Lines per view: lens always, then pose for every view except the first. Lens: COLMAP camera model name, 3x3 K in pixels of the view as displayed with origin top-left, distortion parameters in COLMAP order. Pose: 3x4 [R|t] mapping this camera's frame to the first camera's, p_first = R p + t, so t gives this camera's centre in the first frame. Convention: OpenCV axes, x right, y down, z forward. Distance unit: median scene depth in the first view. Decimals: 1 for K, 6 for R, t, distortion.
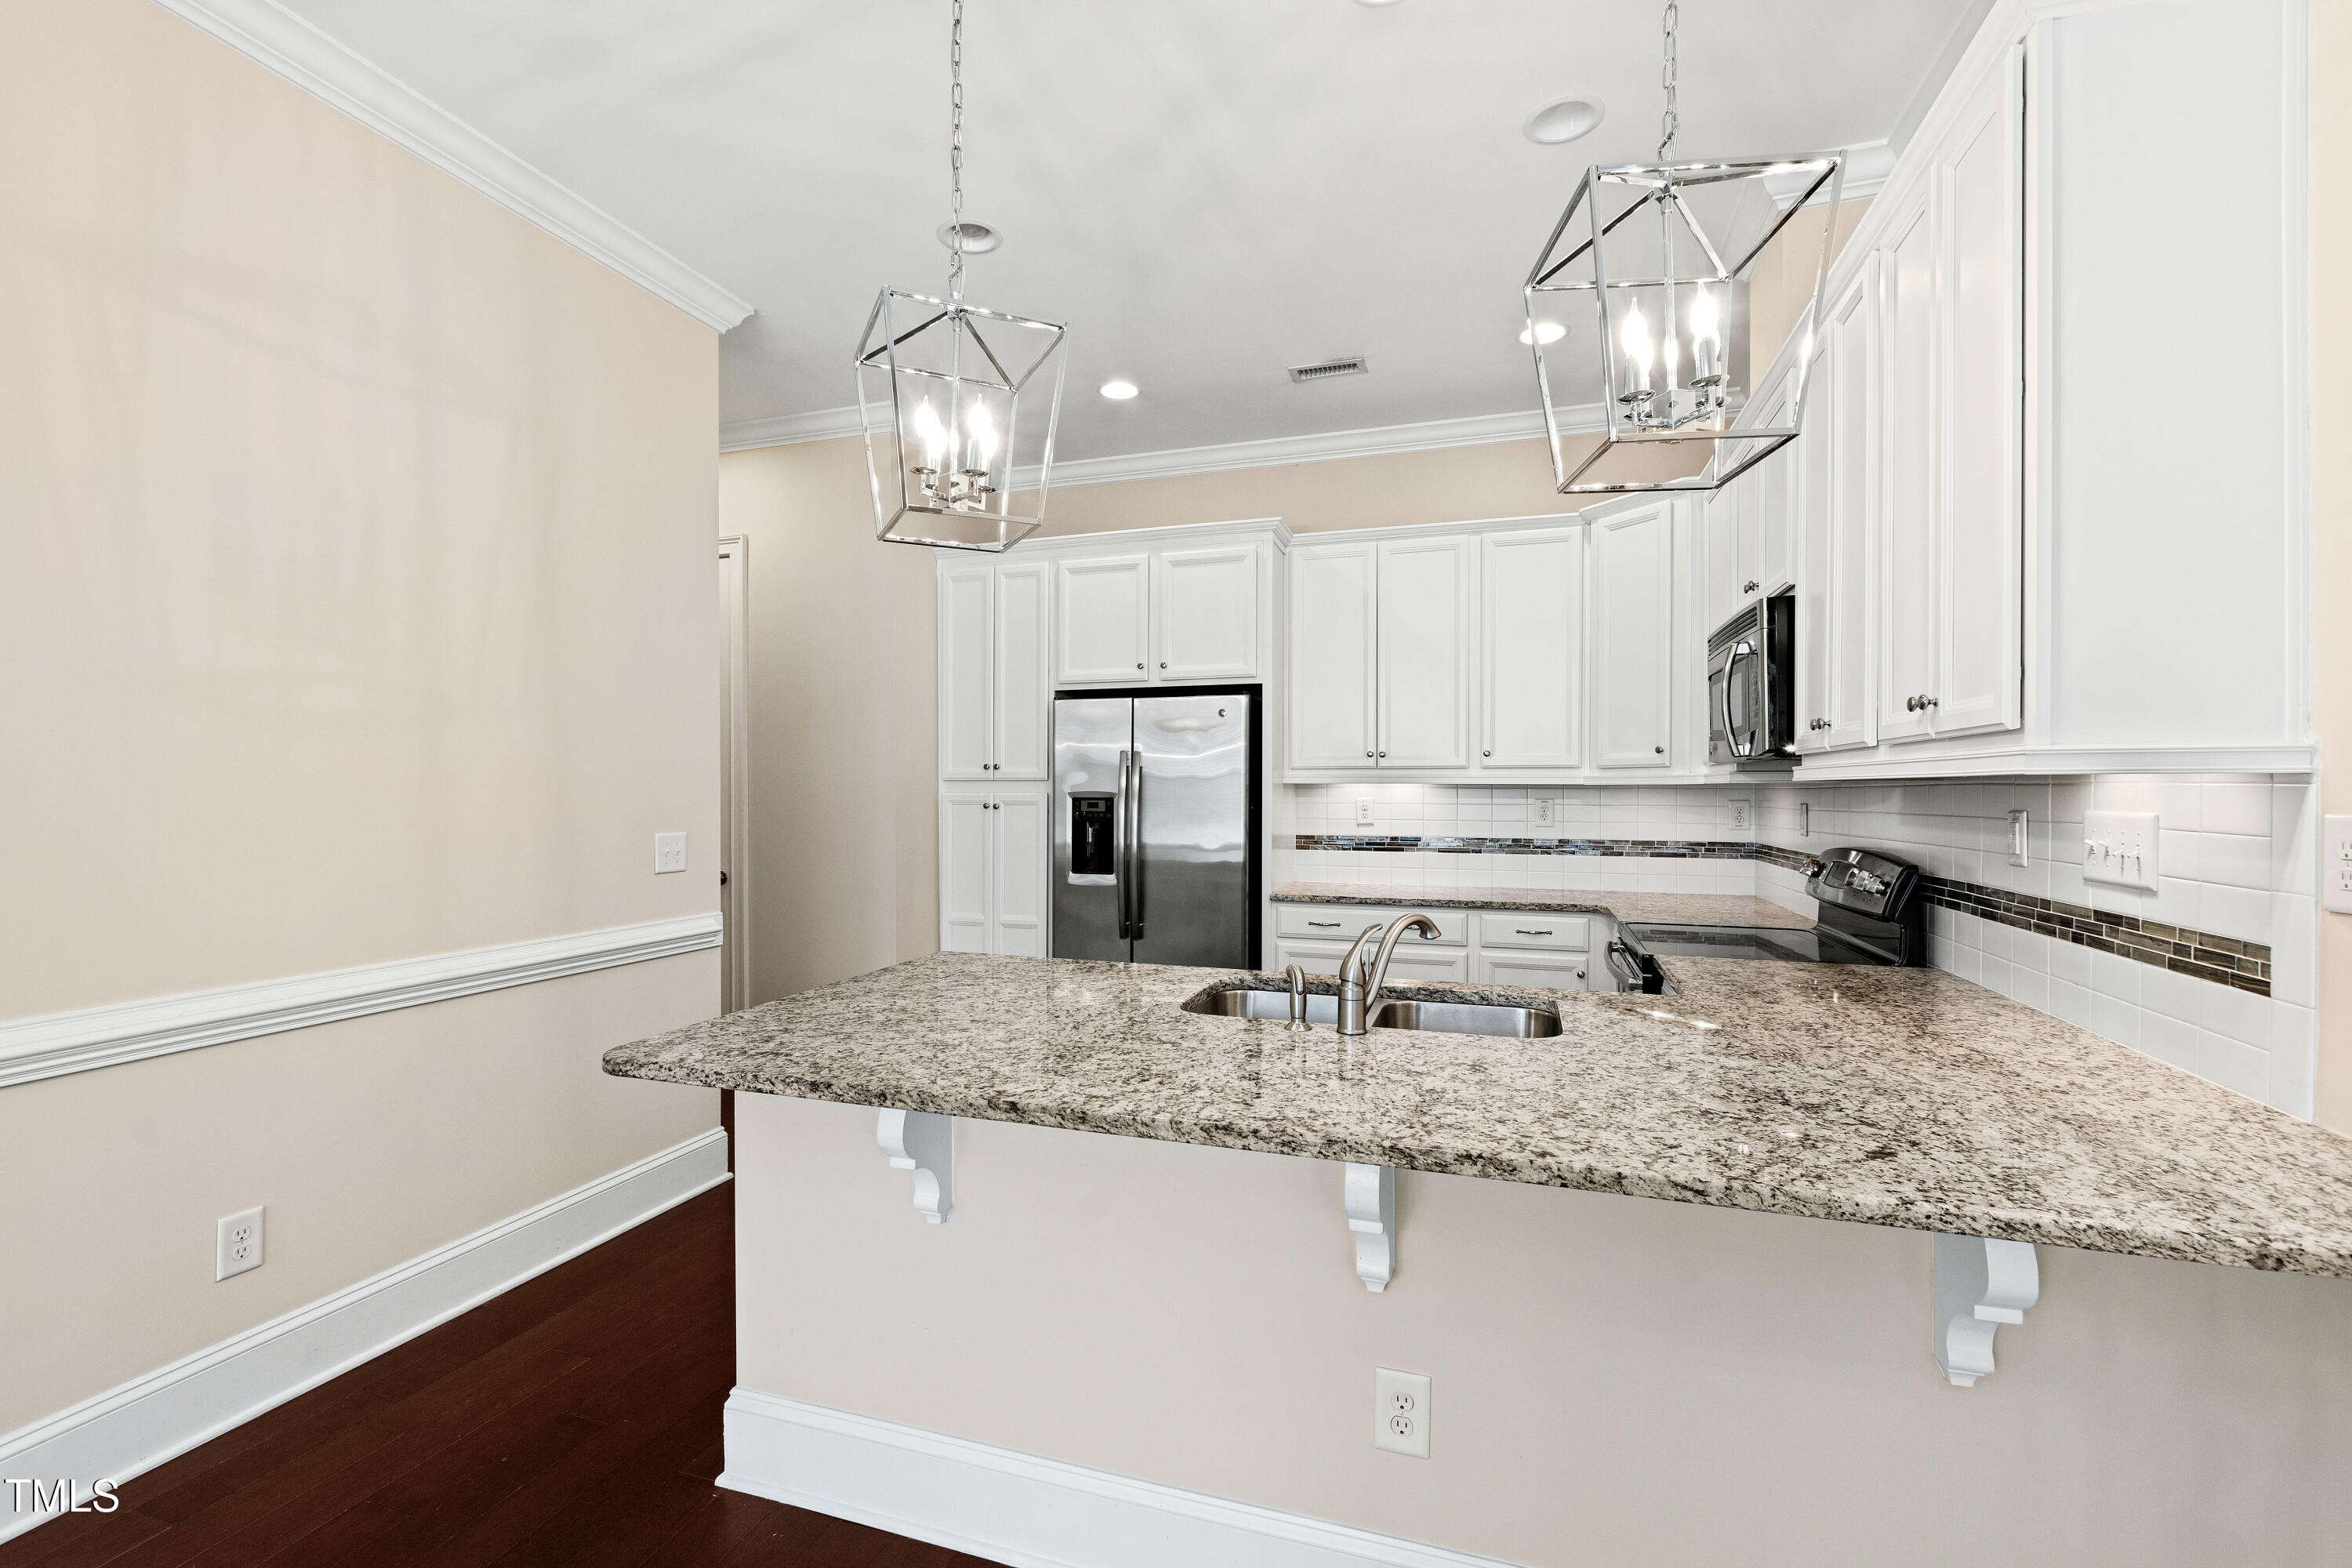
lens RADIAL K [[1023.7, 0, 1147.1], [0, 1023.7, 794.2], [0, 0, 1]] dist [0.009959, -0.004417]
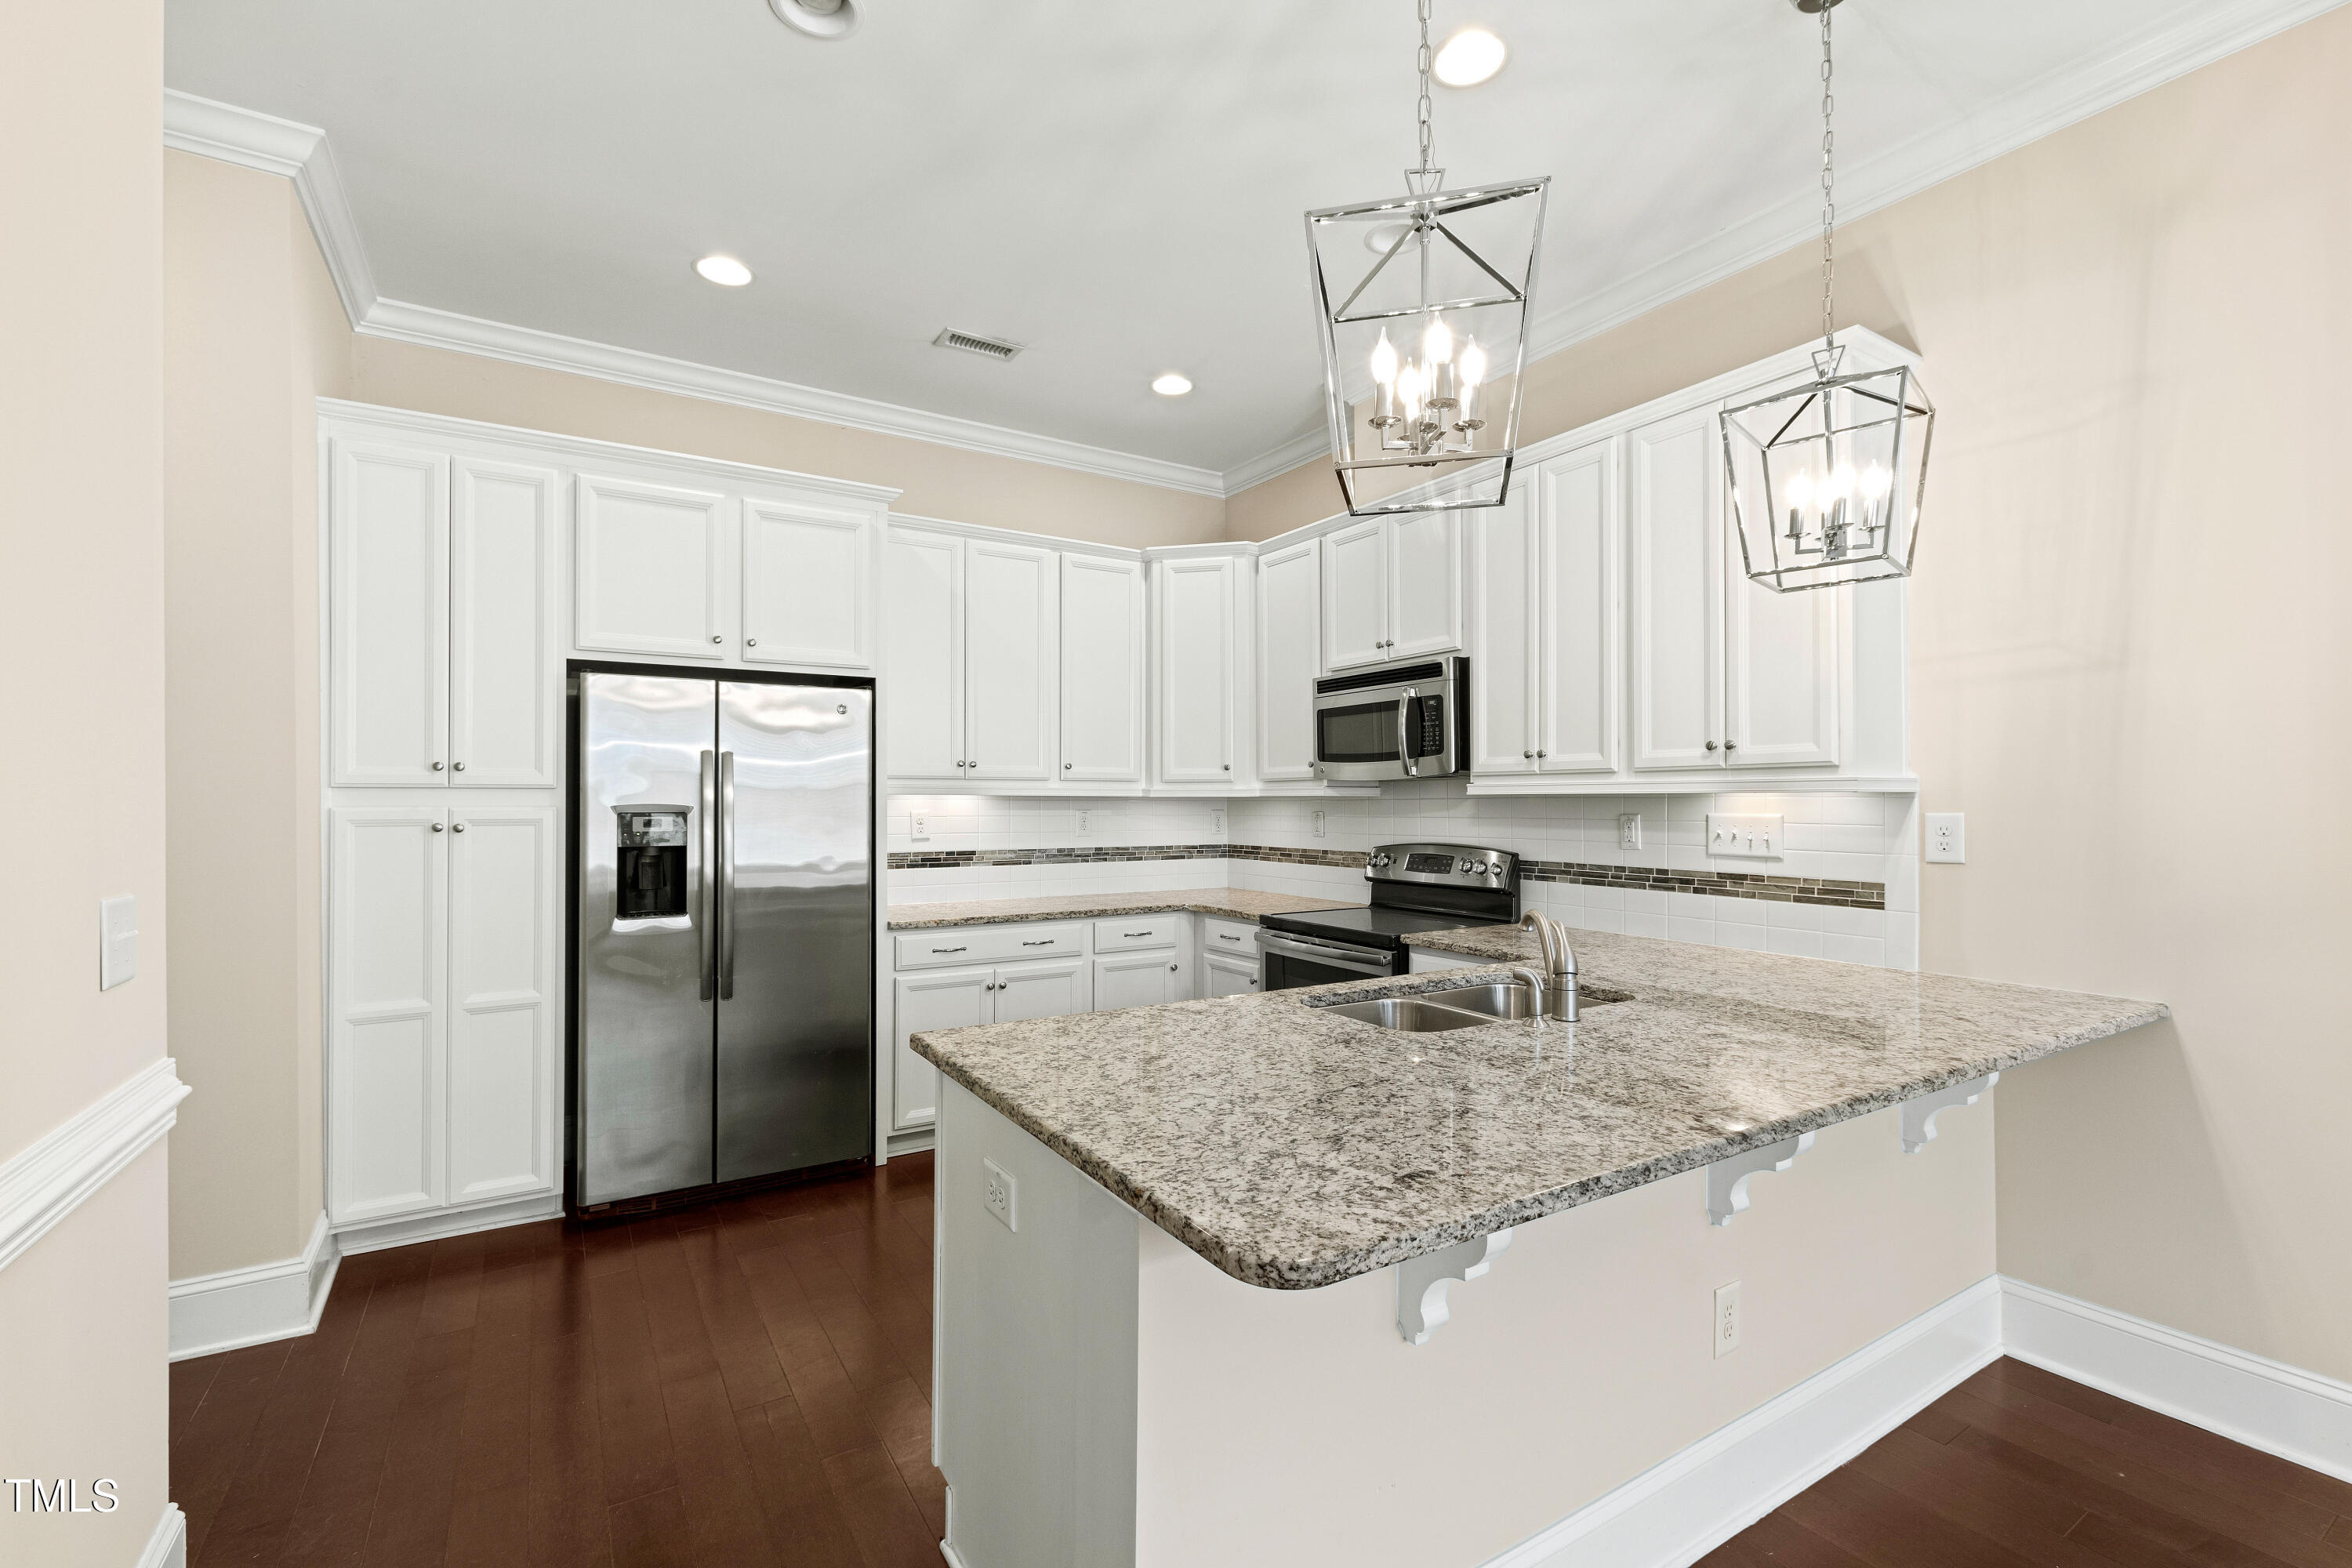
lens RADIAL K [[1023.7, 0, 1185.7], [0, 1023.7, 794.9], [0, 0, 1]] dist [0.009959, -0.004417]
pose [[0.631832, 0.003859, 0.775096, -0.391674], [0.004296, 0.999955, -0.008481, -0.001666], [-0.775094, 0.008688, 0.631787, 0.261164]]
